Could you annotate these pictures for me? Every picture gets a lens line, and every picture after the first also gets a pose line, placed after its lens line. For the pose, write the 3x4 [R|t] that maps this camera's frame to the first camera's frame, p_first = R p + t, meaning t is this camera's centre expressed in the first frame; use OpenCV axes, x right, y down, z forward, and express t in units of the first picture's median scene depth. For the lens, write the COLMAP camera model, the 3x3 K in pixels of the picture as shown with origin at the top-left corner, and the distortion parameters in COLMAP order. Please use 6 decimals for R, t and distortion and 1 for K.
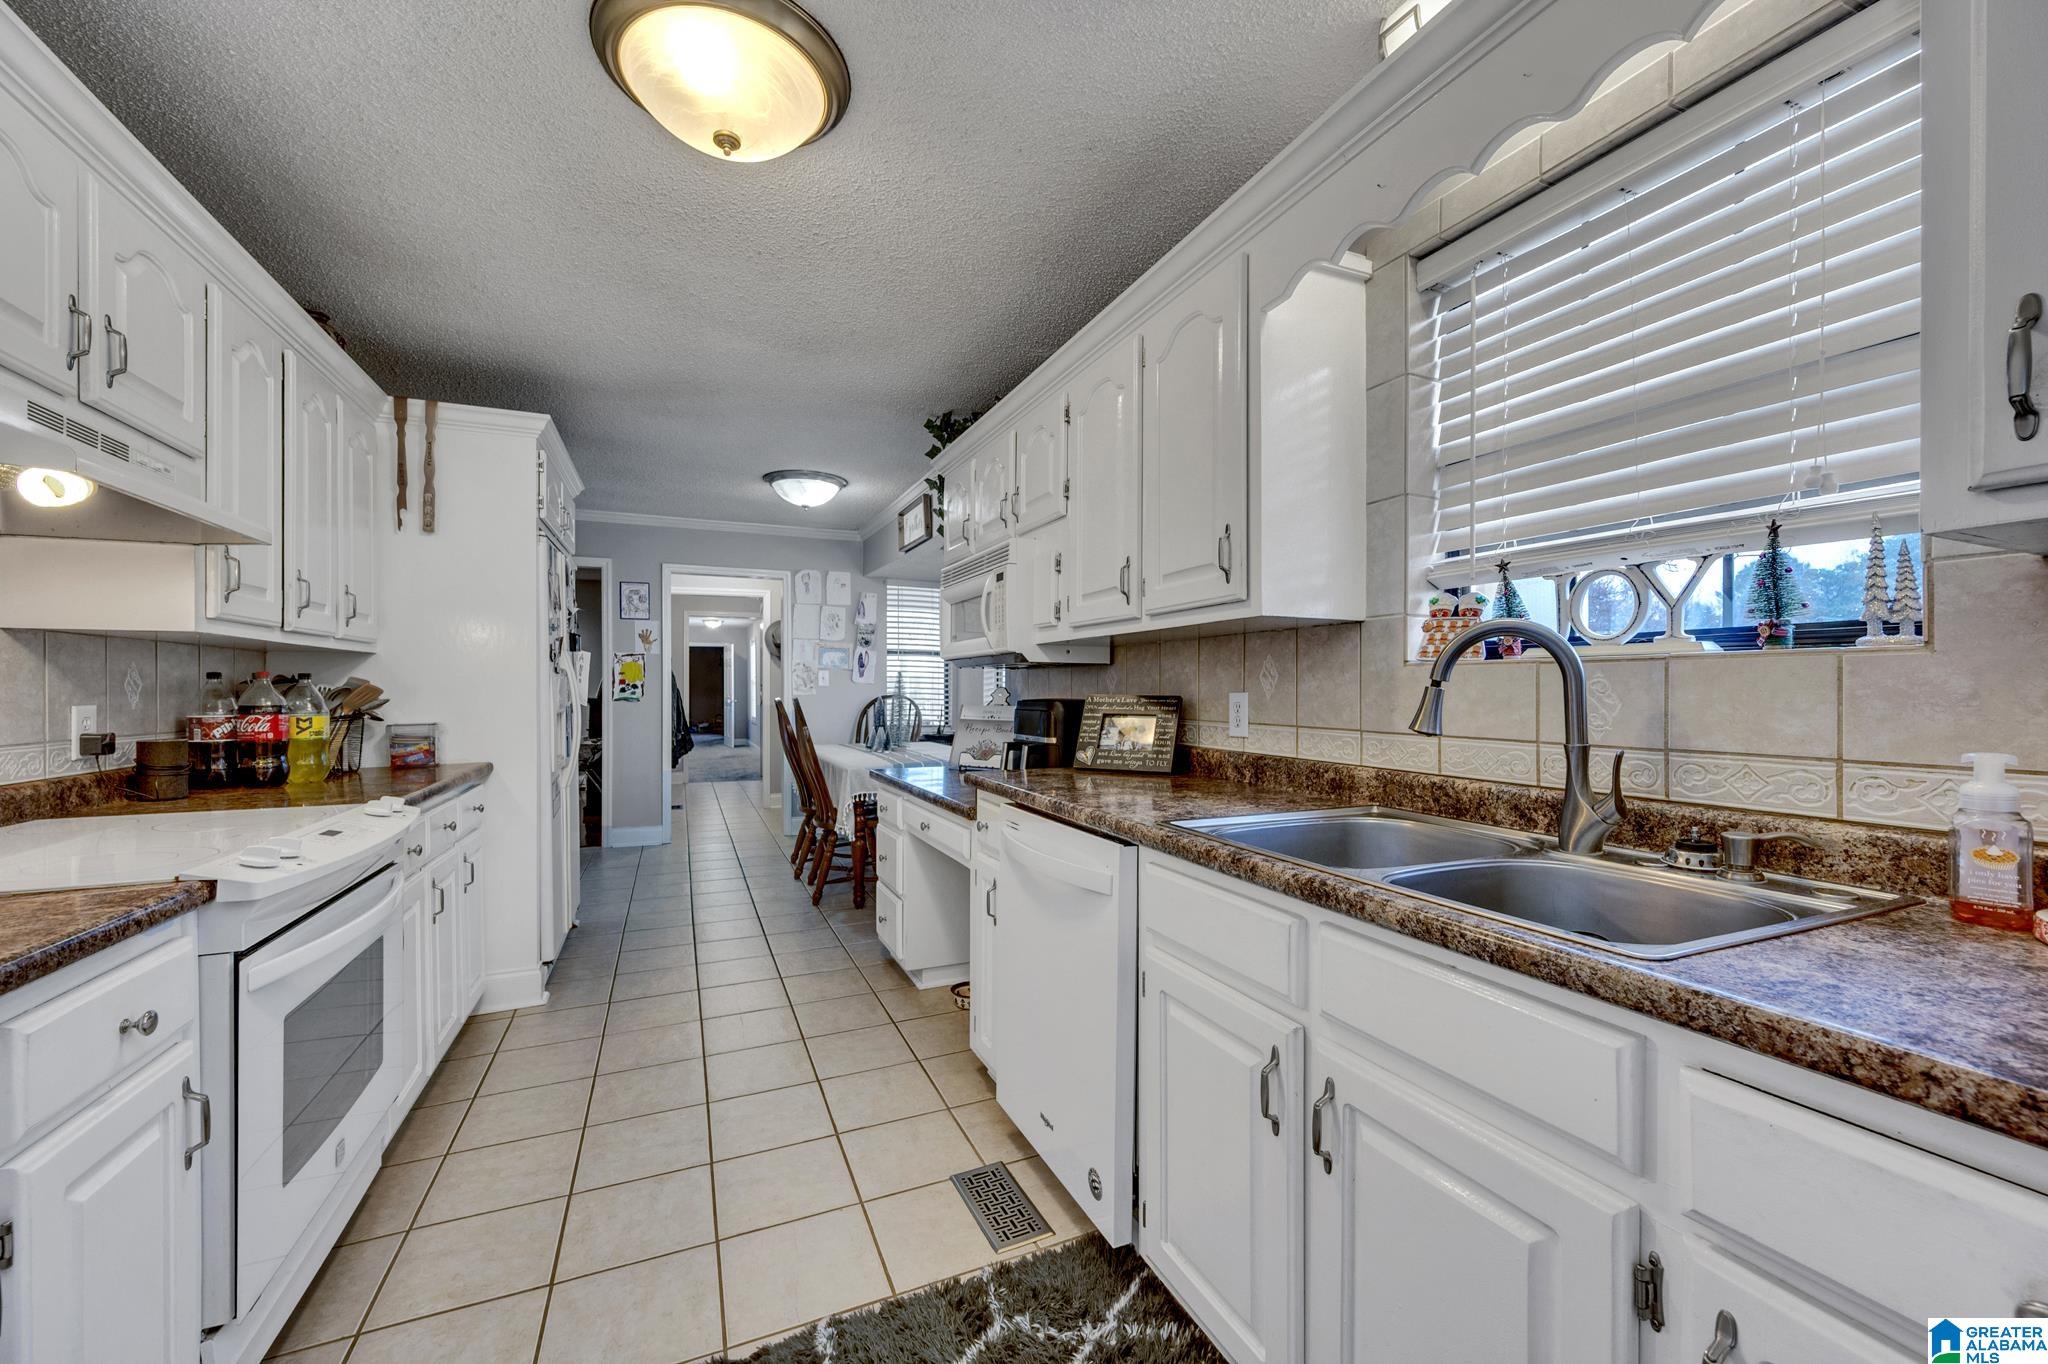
lens RADIAL K [[805.5, 0, 1023.1], [0, 805.5, 691.2], [0, 0, 1]] dist [-0.000684, -0.000443]
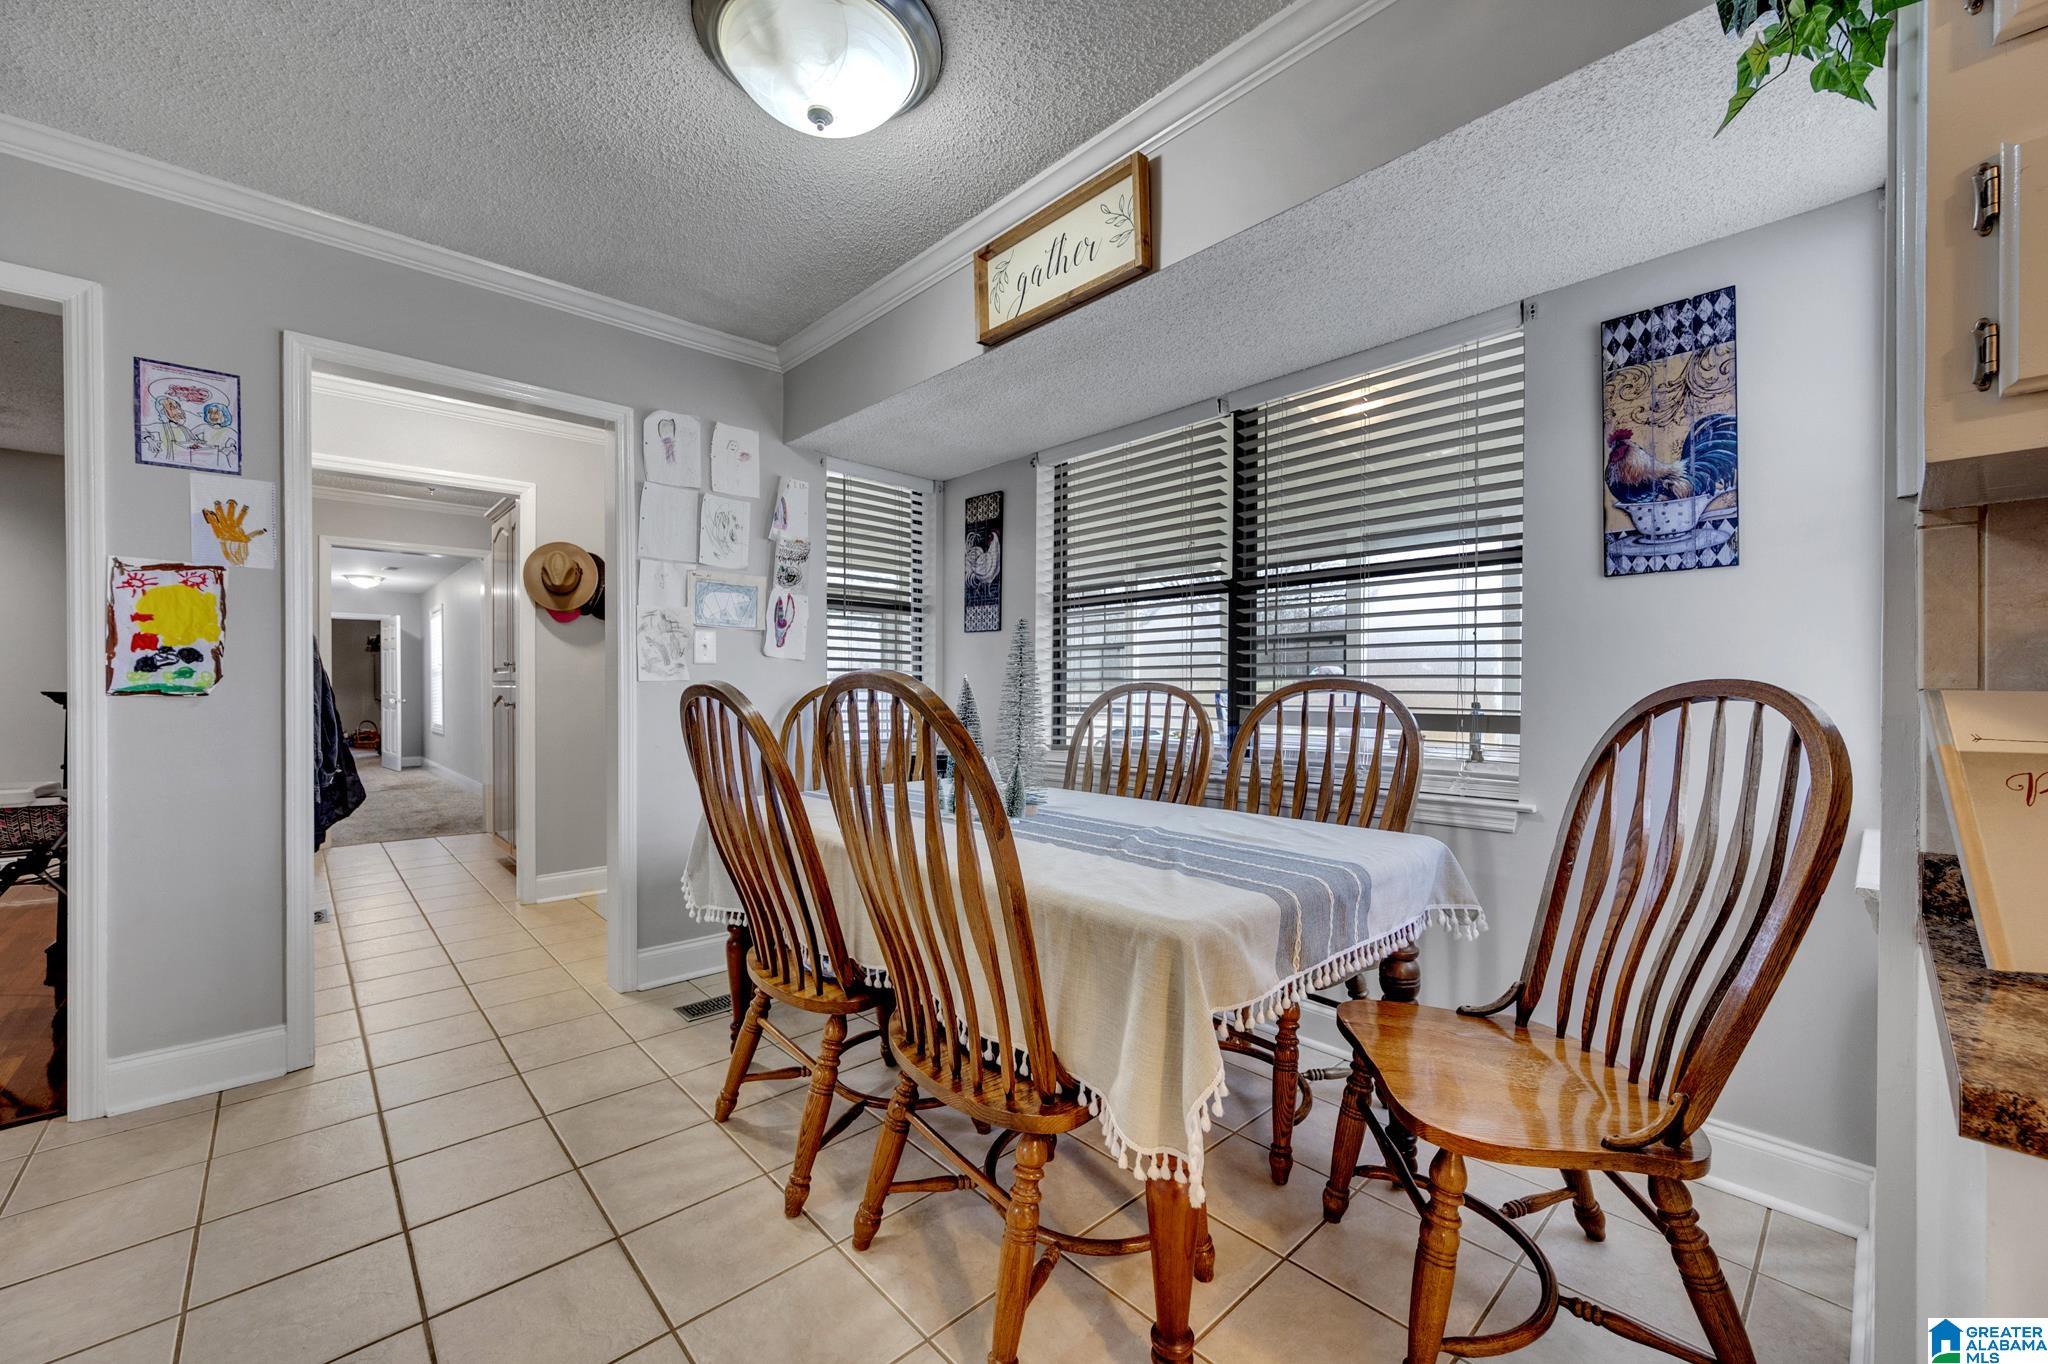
lens RADIAL K [[805.5, 0, 1023.1], [0, 805.5, 691.2], [0, 0, 1]] dist [-0.000684, -0.000443]
pose [[0.943821, -0.002250, 0.330451, -0.229834], [0.001633, 0.999996, 0.002144, 0.009380], [-0.330454, -0.001484, 0.943821, 0.495212]]
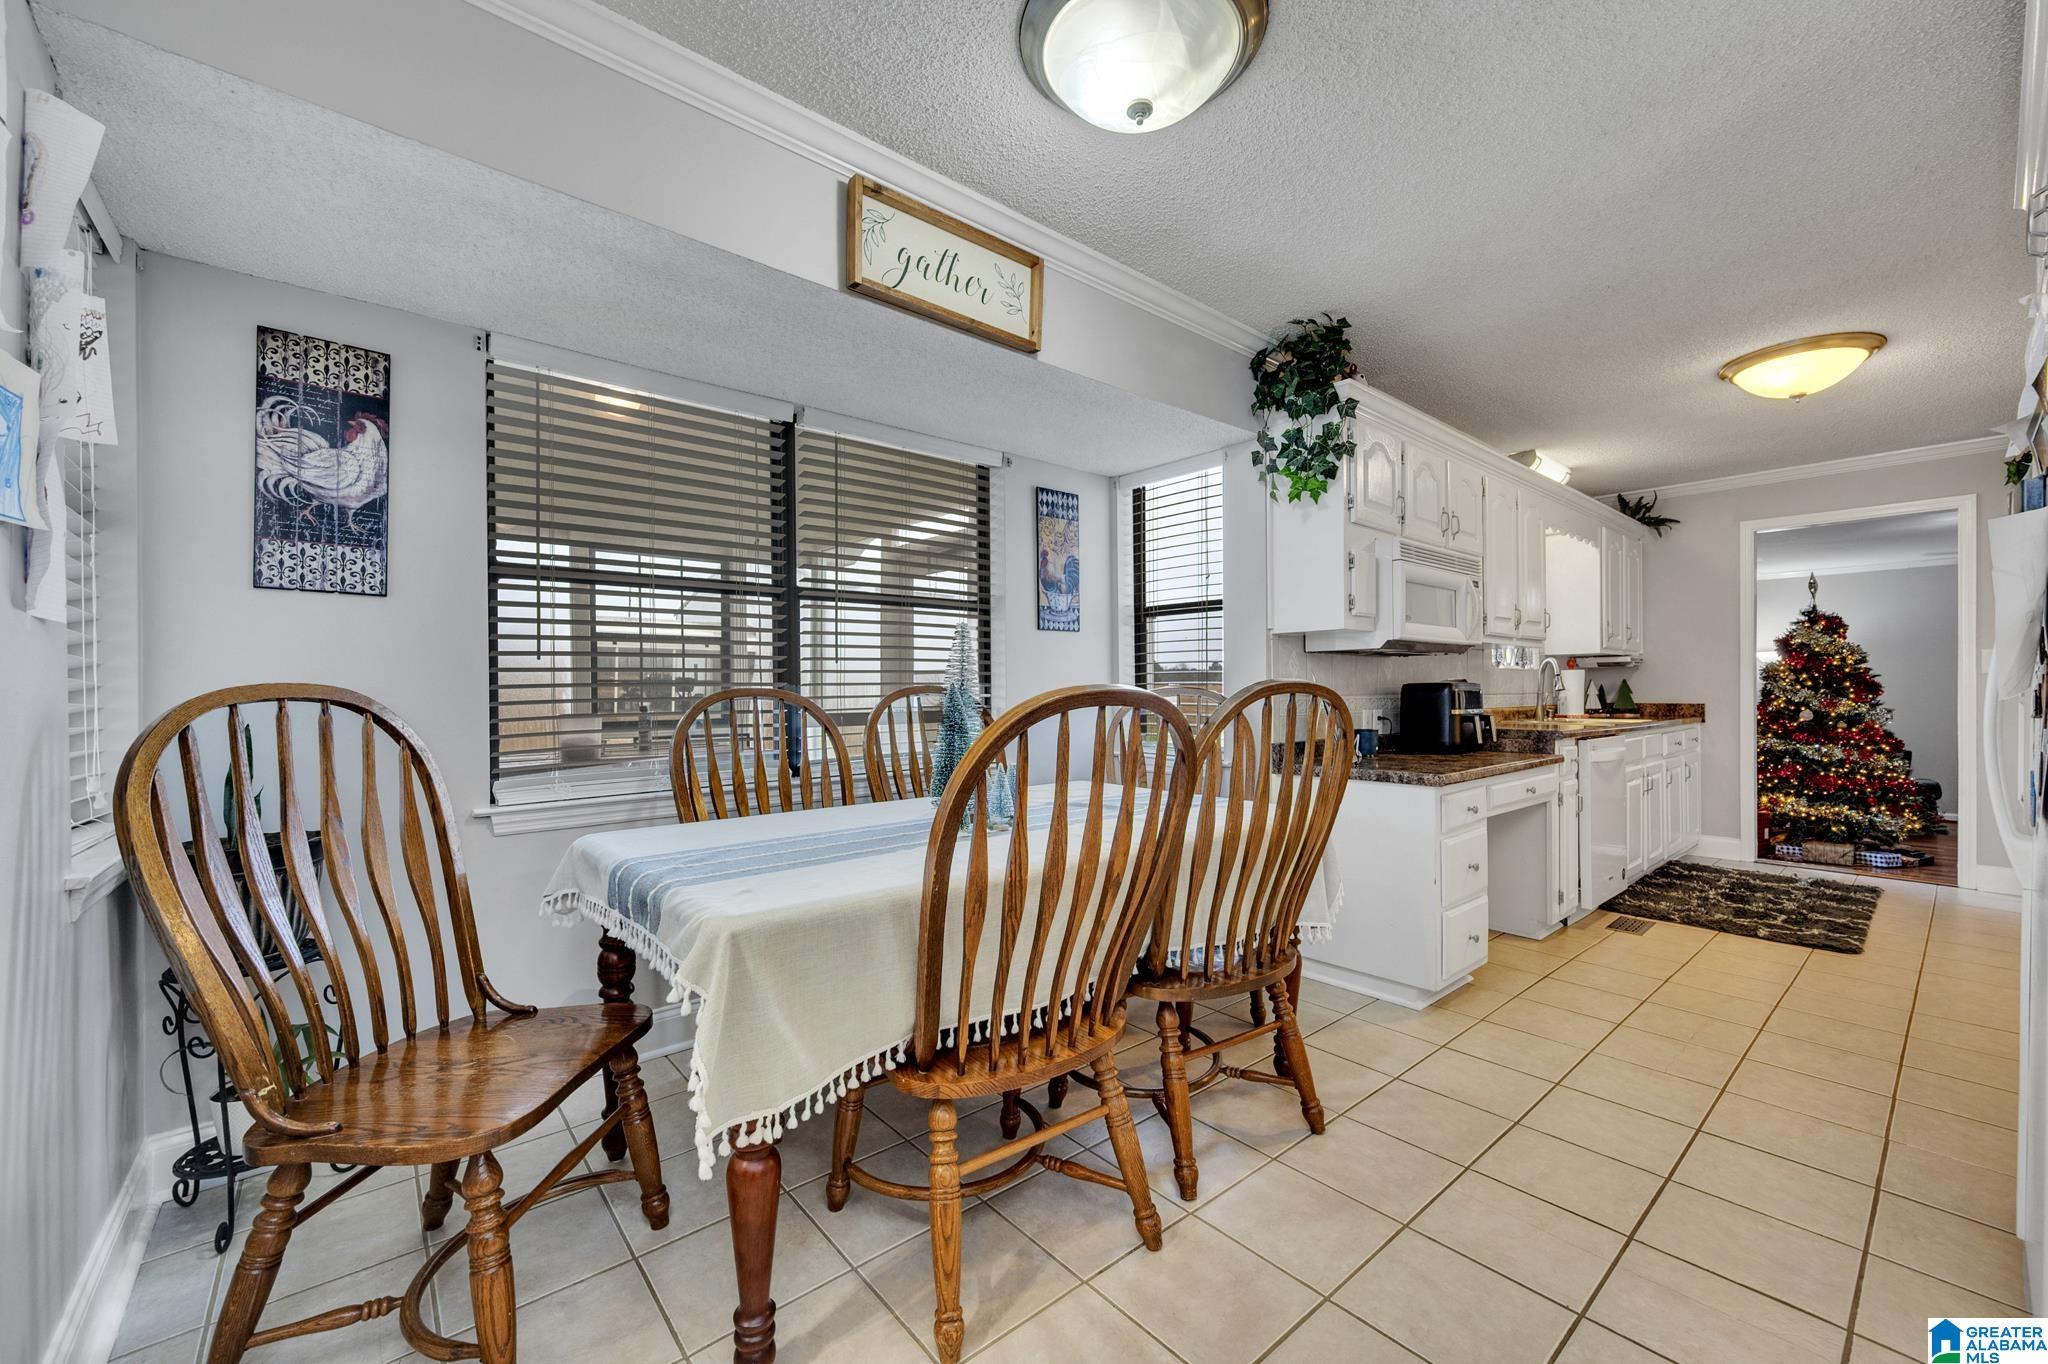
lens RADIAL K [[805.5, 0, 1023.1], [0, 805.5, 691.2], [0, 0, 1]] dist [-0.000684, -0.000443]
pose [[-0.286783, -0.005618, 0.957979, -0.429206], [0.004389, 0.999965, 0.007178, 0.005291], [-0.957986, 0.006263, -0.286748, 0.854887]]
